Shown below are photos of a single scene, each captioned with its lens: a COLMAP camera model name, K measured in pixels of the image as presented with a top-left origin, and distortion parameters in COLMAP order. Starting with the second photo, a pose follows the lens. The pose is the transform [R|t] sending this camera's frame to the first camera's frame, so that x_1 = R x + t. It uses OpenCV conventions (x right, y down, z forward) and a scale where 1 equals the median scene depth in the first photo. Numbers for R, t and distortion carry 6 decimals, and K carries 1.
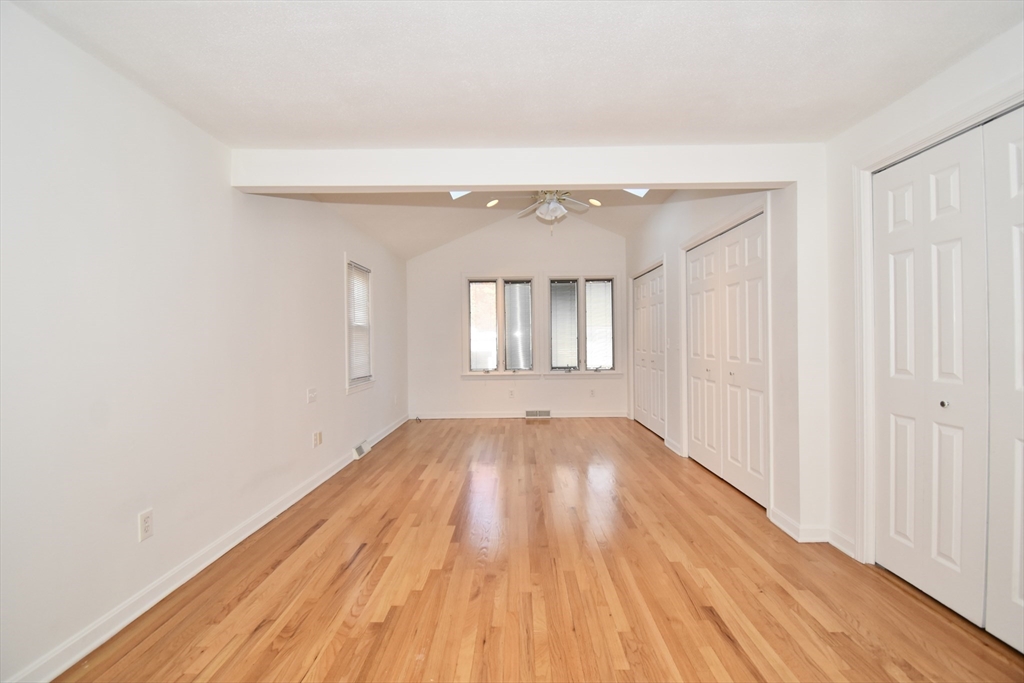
lens RADIAL K [[461.3, 0, 516.9], [0, 461.3, 341.3], [0, 0, 1]] dist [0.034435, -0.036884]
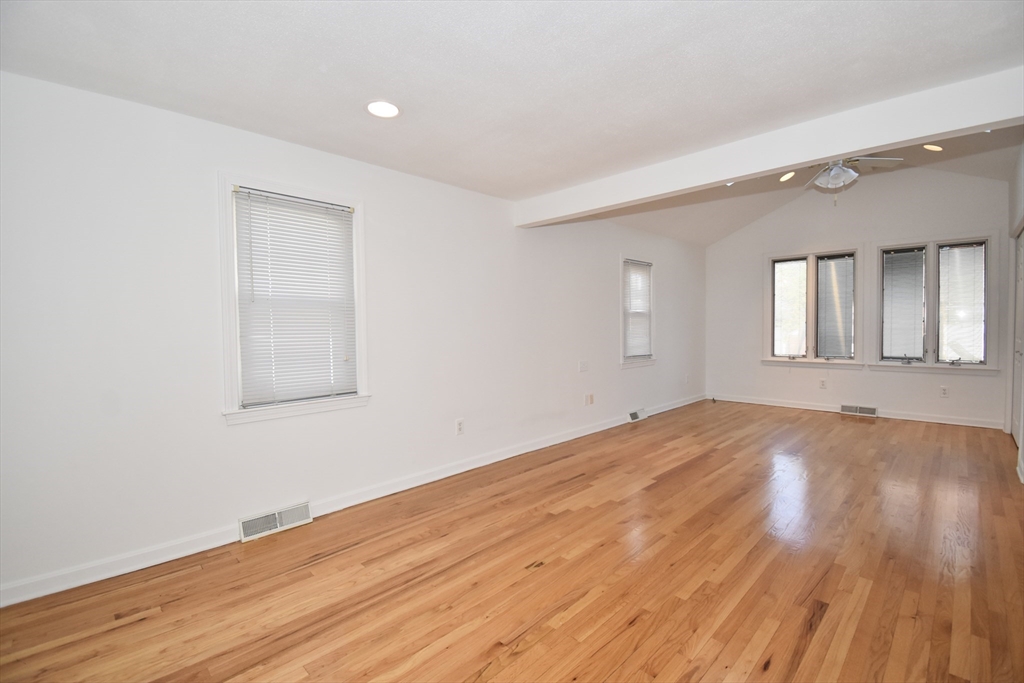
lens RADIAL K [[450.1, 0, 515.7], [0, 450.1, 340.7], [0, 0, 1]] dist [0.008606, -0.019257]
pose [[0.710292, 0.026423, -0.703411, 0.315643], [0.000737, 0.999267, 0.038280, -0.006110], [0.703907, -0.027708, 0.709751, -0.053380]]
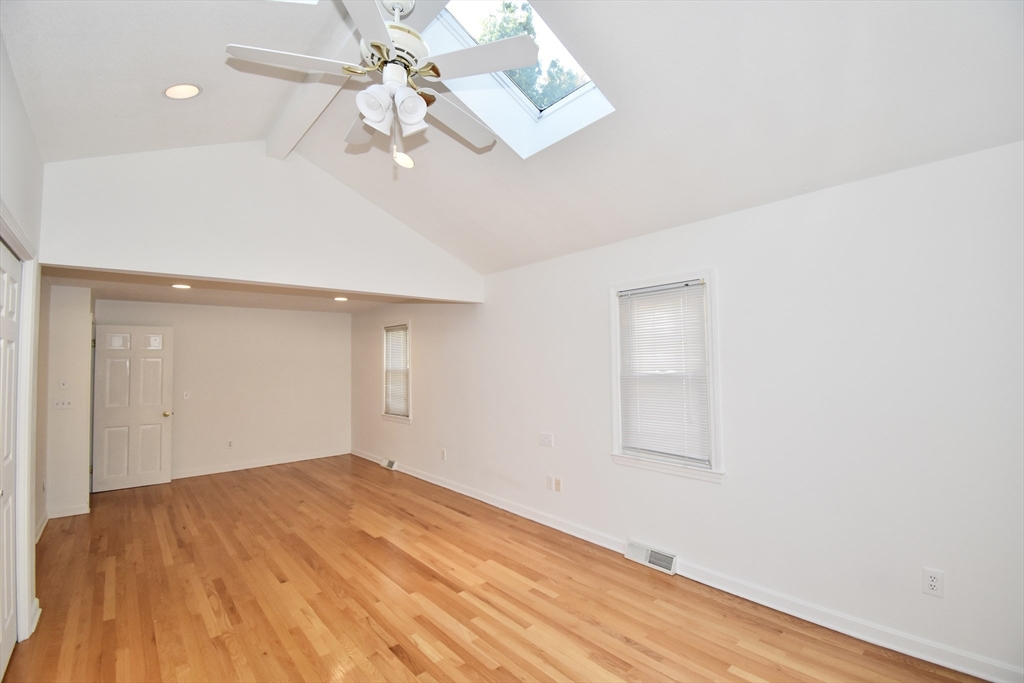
lens RADIAL K [[451.9, 0, 517.7], [0, 451.9, 342.8], [0, 0, 1]] dist [0.003568, -0.017668]
pose [[-0.746935, -0.005555, -0.664874, 0.317976], [0.020260, 0.999311, -0.031110, -0.080848], [0.664589, -0.036707, -0.746307, 1.700950]]
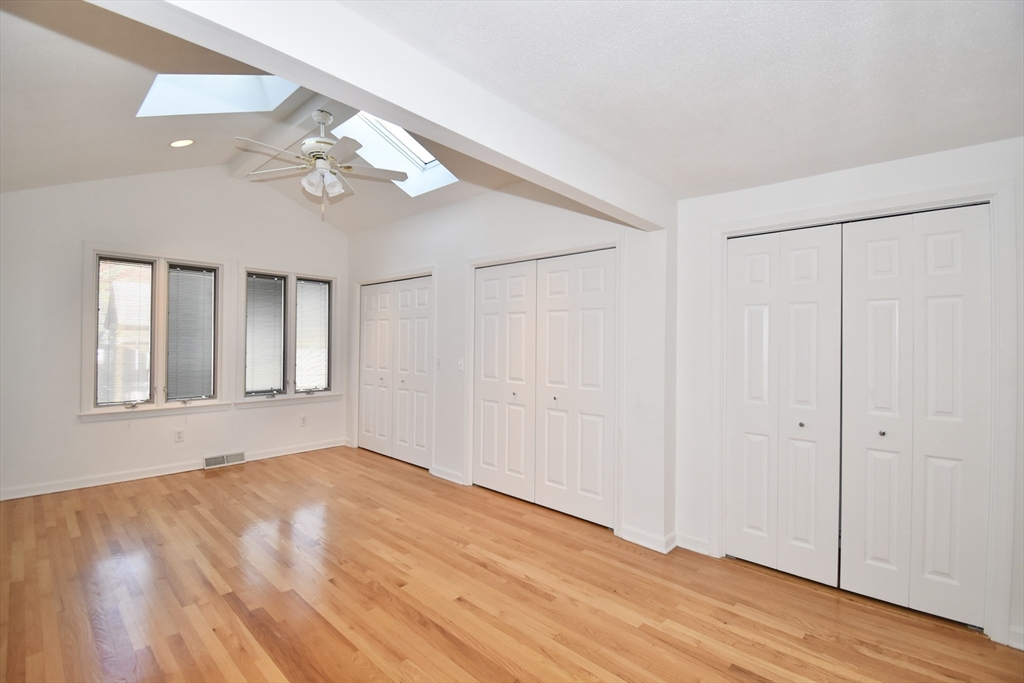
lens RADIAL K [[450.1, 0, 515.7], [0, 450.1, 340.7], [0, 0, 1]] dist [0.008606, -0.019257]
pose [[0.671722, 0.020087, 0.740531, -0.301391], [-0.014481, 0.999797, -0.013985, -0.038023], [-0.740662, -0.001330, 0.671876, 0.375842]]
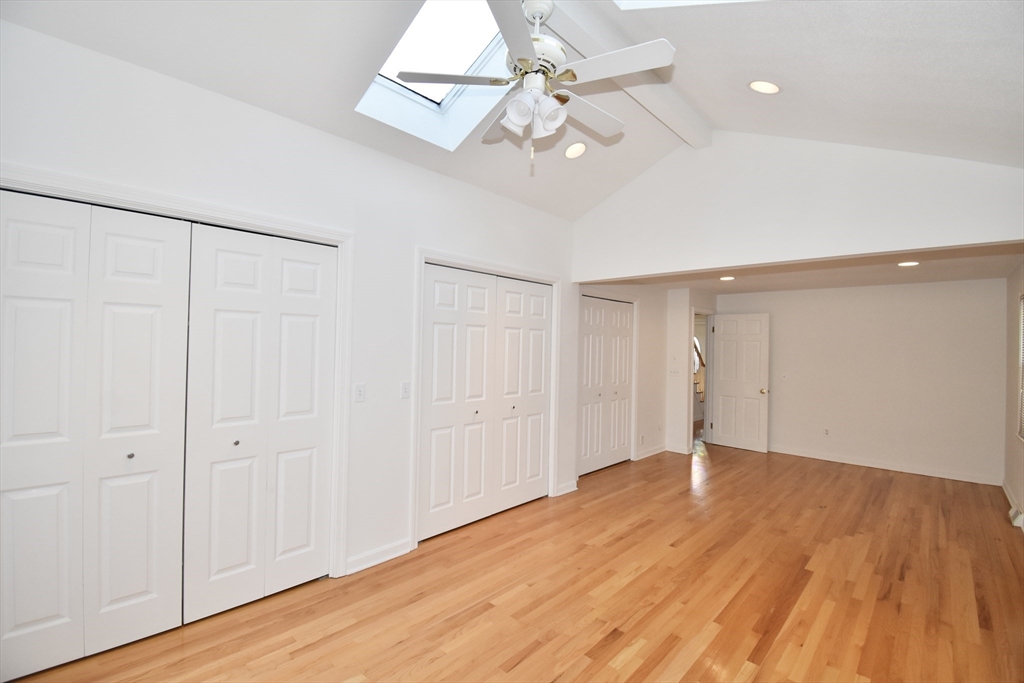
lens RADIAL K [[450.1, 0, 515.7], [0, 450.1, 340.7], [0, 0, 1]] dist [0.008606, -0.019257]
pose [[-0.730455, -0.001522, 0.682959, -0.263642], [-0.011832, 0.999876, -0.010426, -0.074640], [-0.682858, -0.015696, -0.730382, 1.663415]]
